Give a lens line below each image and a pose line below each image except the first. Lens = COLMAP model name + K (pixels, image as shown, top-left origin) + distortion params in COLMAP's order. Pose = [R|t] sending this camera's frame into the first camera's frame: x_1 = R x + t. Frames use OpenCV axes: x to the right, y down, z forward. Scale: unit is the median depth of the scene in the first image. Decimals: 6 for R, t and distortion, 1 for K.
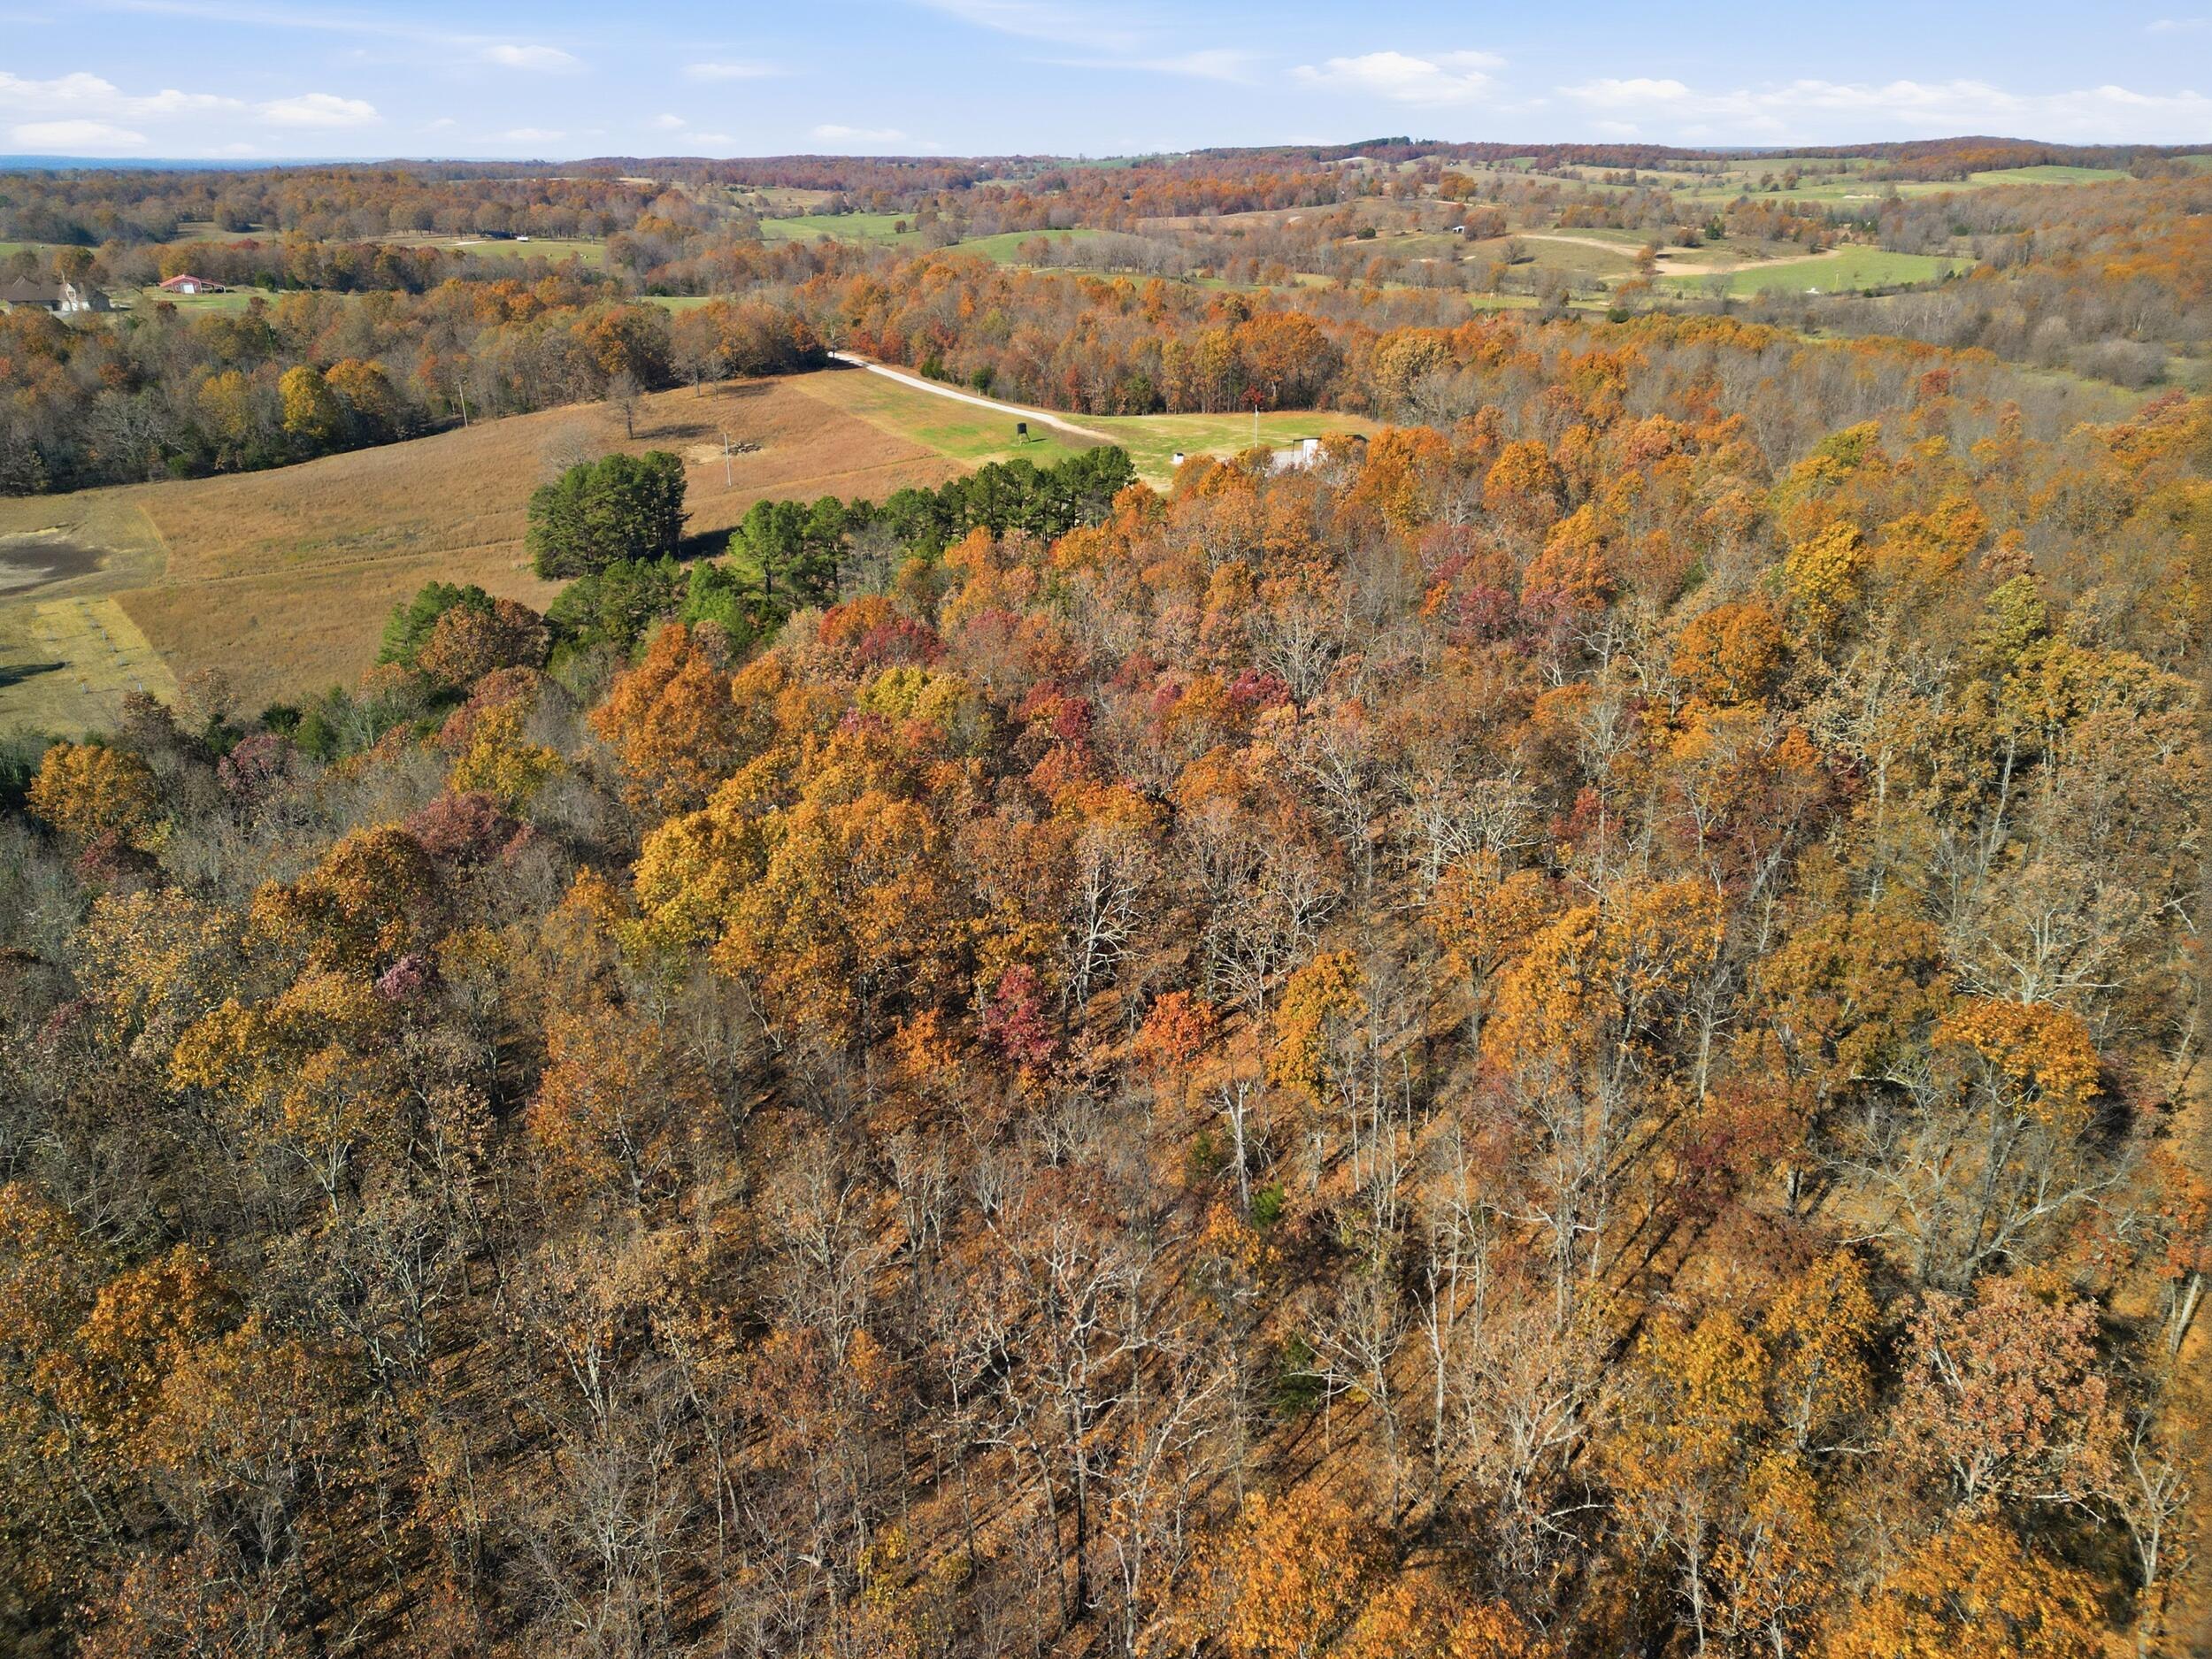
lens RADIAL K [[1534.5, 0, 1095.1], [0, 1534.5, 835.6], [0, 0, 1]] dist [0.068060, -0.055107]
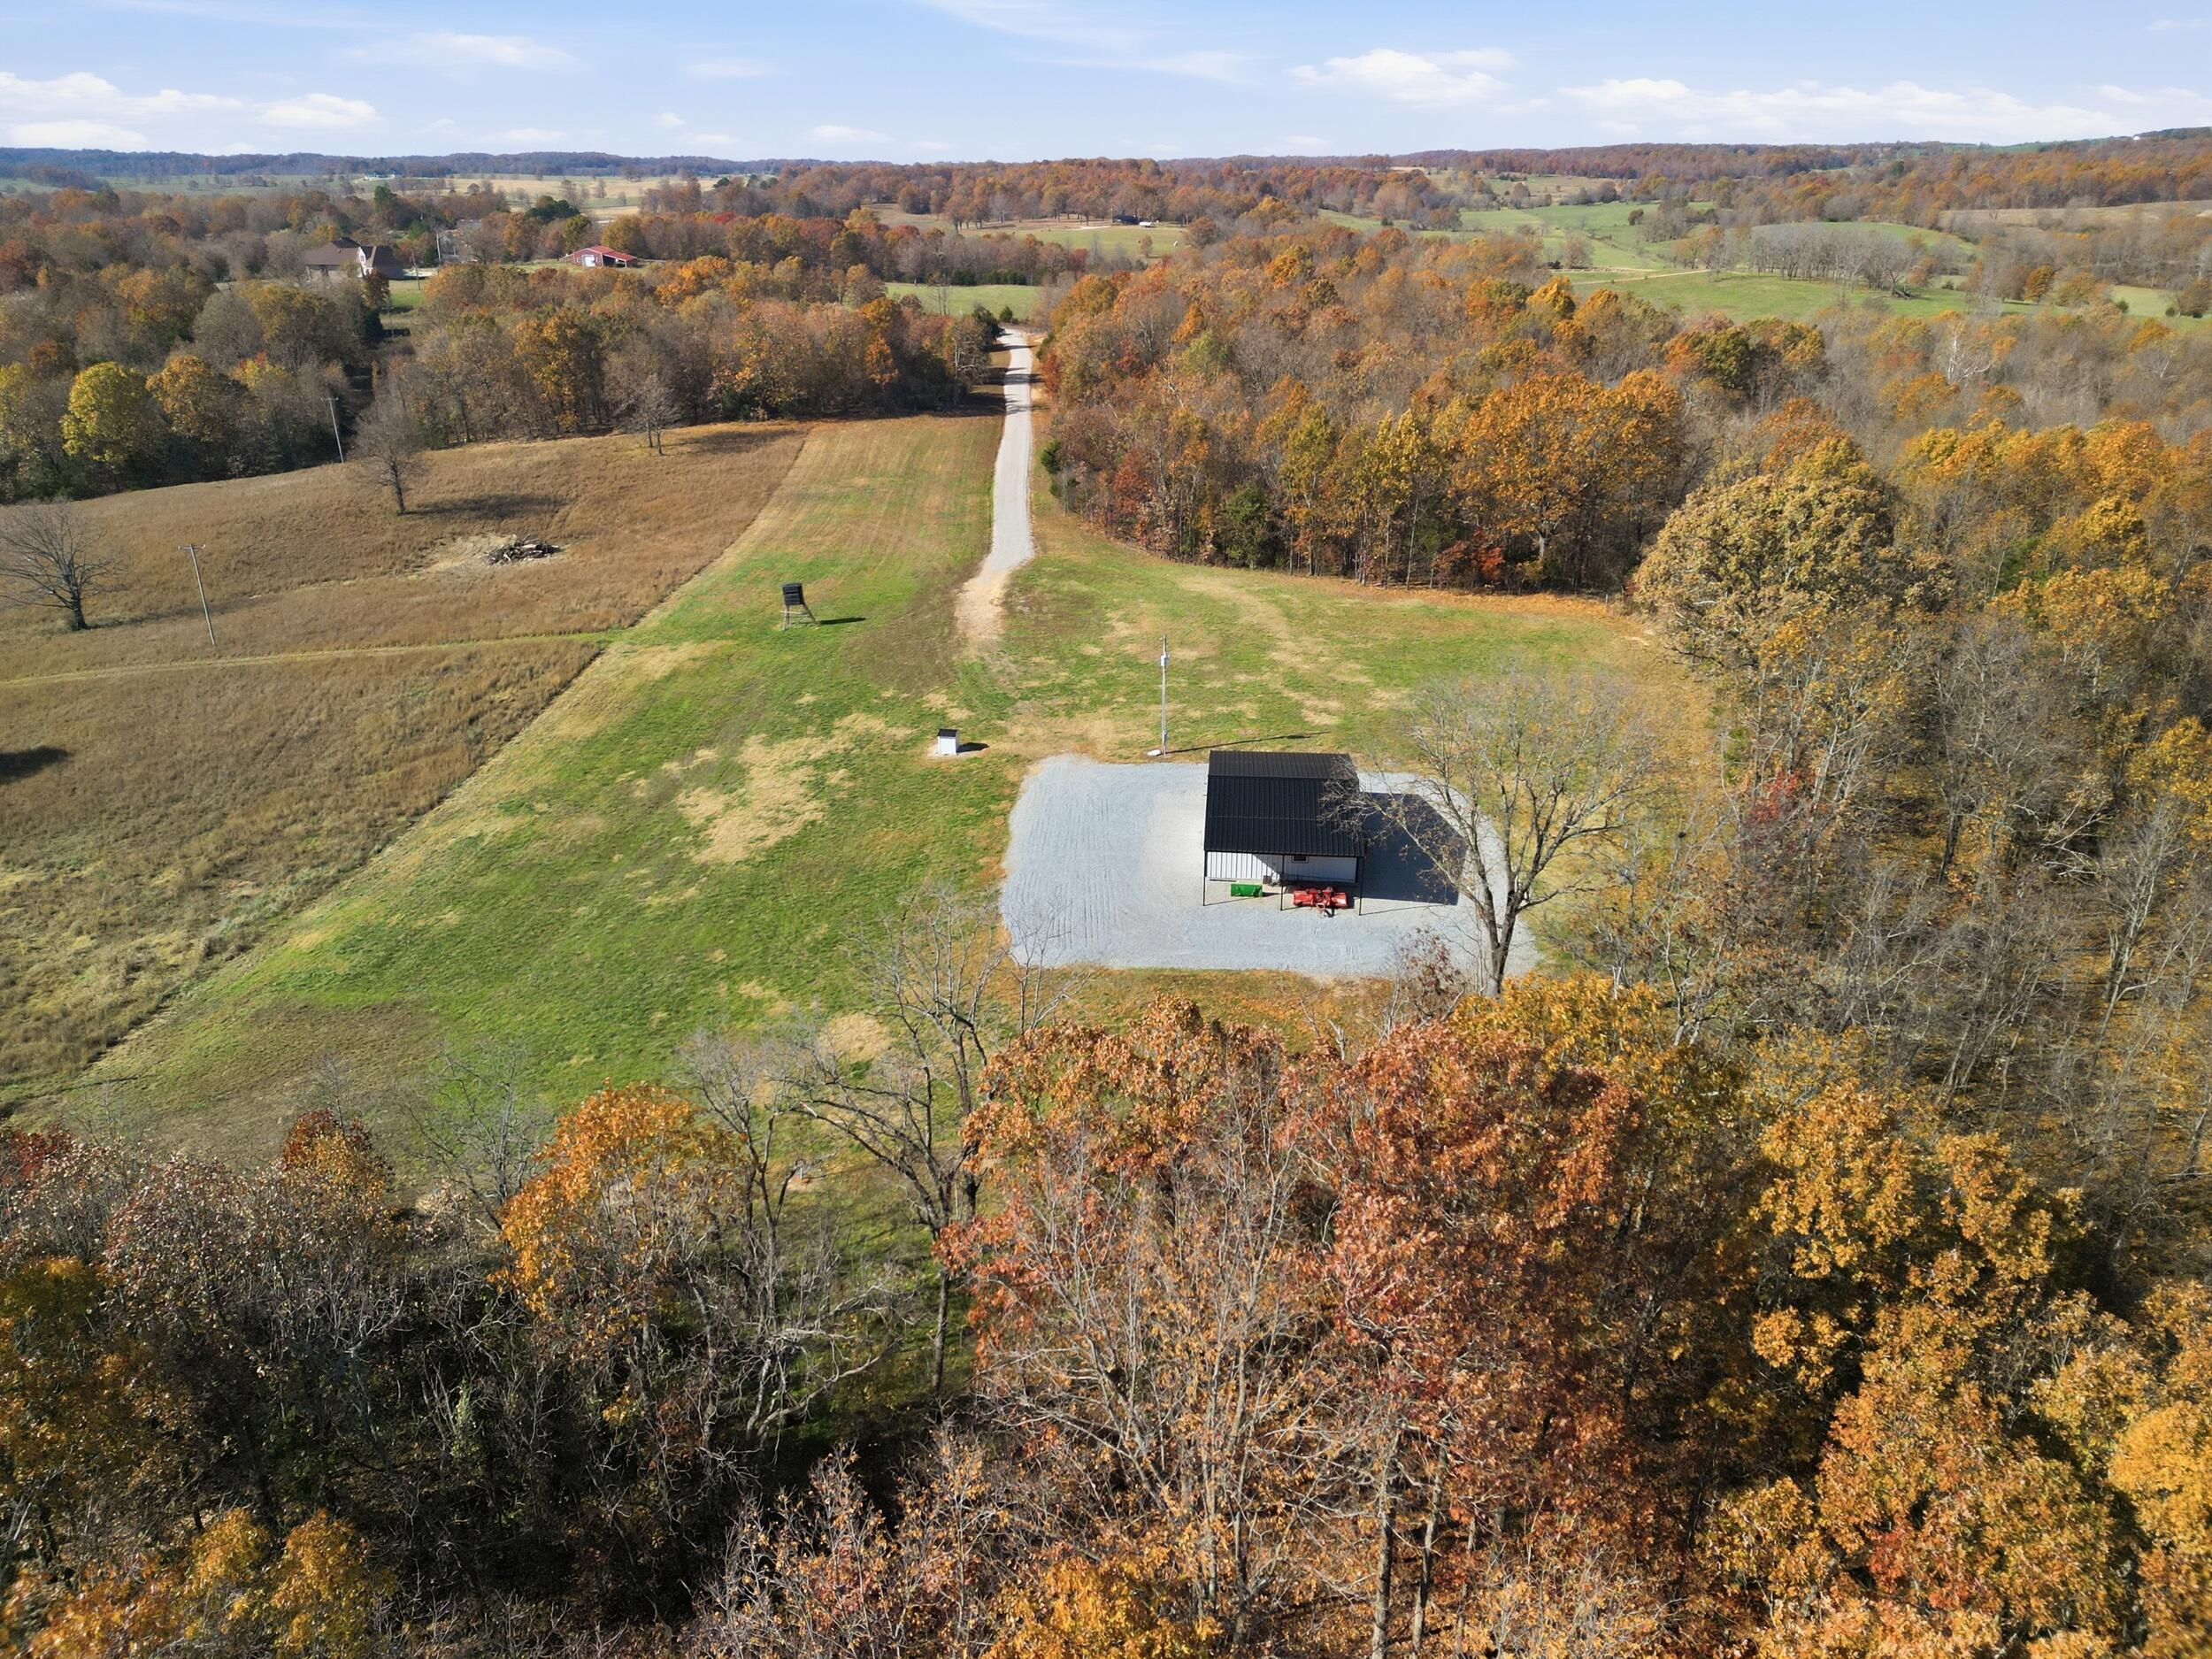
lens RADIAL K [[1534.5, 0, 1095.4], [0, 1534.5, 820.6], [0, 0, 1]] dist [0.068060, -0.055107]
pose [[0.874199, 0.195425, -0.444506, 0.192448], [-0.198184, 0.979316, 0.040788, -0.180178], [0.443283, 0.052438, 0.894847, 0.483795]]
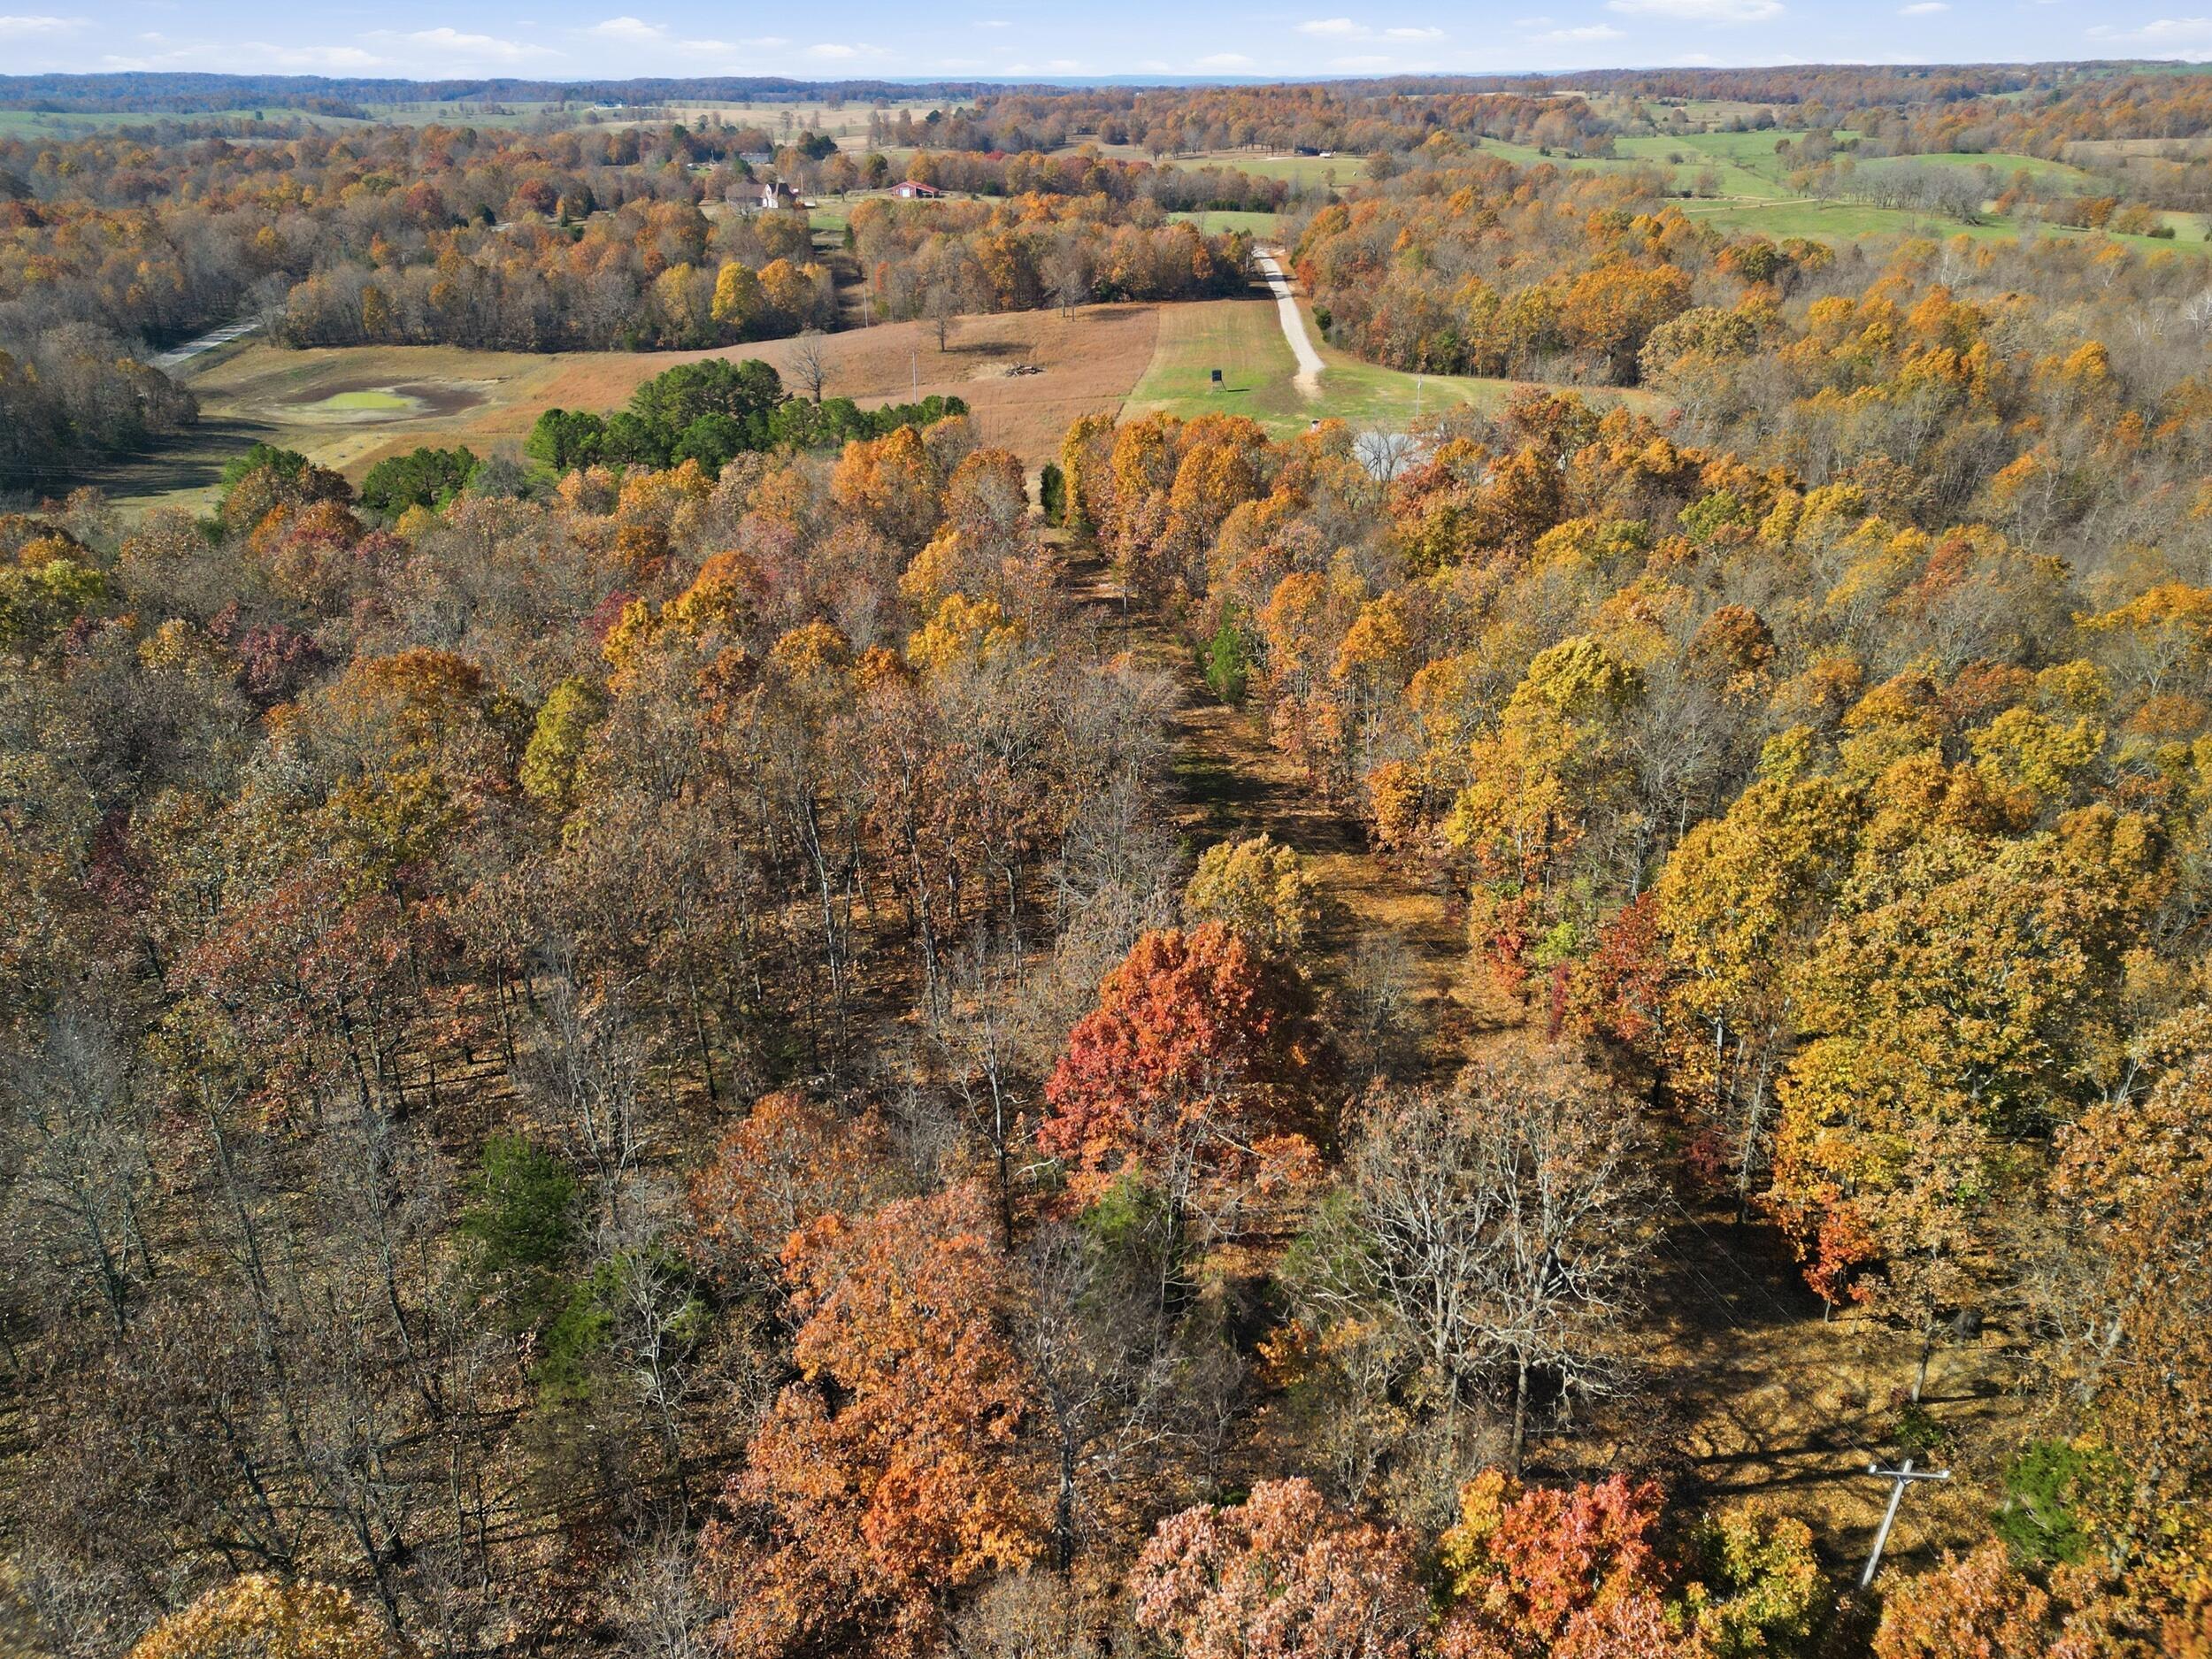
lens RADIAL K [[1534.5, 0, 1104.9], [0, 1534.5, 831.3], [0, 0, 1]] dist [0.068060, -0.055107]
pose [[0.831826, 0.246097, -0.497496, 0.324611], [-0.224178, 0.968932, 0.104470, -0.062774], [0.507750, 0.024627, 0.861152, 0.136919]]
